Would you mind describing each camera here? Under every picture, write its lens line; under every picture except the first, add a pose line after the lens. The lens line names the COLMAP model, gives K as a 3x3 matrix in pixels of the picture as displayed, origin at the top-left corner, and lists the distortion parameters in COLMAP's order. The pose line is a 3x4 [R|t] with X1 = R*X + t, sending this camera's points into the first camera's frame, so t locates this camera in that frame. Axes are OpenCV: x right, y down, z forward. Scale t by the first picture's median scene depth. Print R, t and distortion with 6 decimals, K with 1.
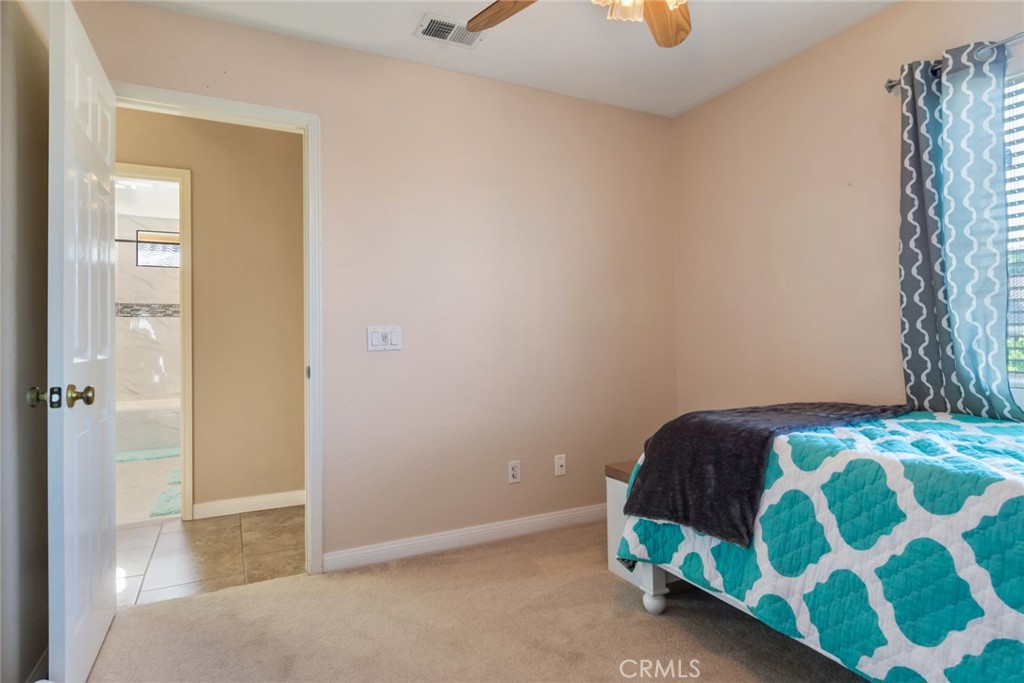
lens RADIAL K [[540.2, 0, 512.0], [0, 540.2, 341.5], [0, 0, 1]] dist [0.002595, 0.000085]
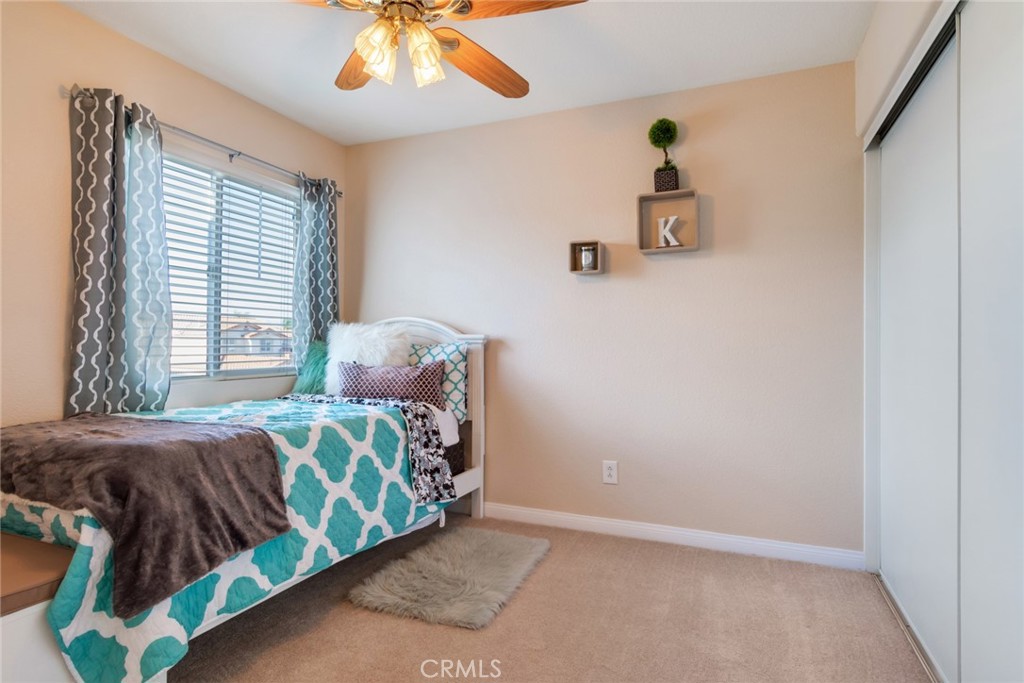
lens RADIAL K [[540.2, 0, 512.0], [0, 540.2, 341.5], [0, 0, 1]] dist [0.002595, 0.000085]
pose [[-0.635478, 0.012177, 0.772023, -0.704147], [0.005862, 0.999923, -0.010947, -0.002180], [-0.772097, -0.002431, -0.635500, 1.273818]]
